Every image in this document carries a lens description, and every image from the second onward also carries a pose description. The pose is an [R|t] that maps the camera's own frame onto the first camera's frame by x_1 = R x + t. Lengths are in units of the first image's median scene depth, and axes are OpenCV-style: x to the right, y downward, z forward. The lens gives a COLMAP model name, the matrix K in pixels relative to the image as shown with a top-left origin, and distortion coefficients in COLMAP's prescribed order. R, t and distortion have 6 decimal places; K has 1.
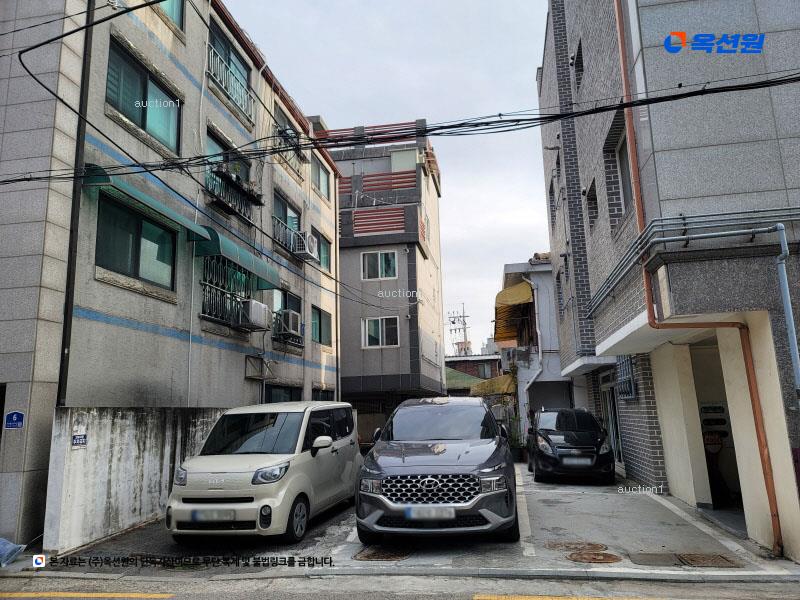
lens RADIAL K [[576.3, 0, 401.5], [0, 576.3, 299.9], [0, 0, 1]] dist [0.001899, -0.000247]
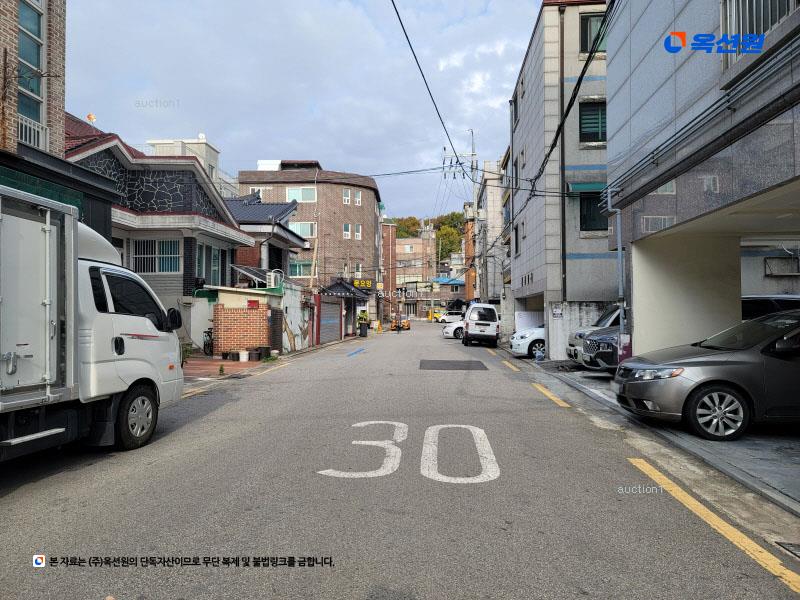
lens RADIAL K [[576.3, 0, 400.4], [0, 576.3, 303.6], [0, 0, 1]] dist [0.001899, -0.000247]
pose [[0.102442, 0.022687, -0.994480, 1.497140], [0.195278, 0.979828, 0.042468, -0.021444], [0.975383, -0.198550, 0.095945, 0.157899]]
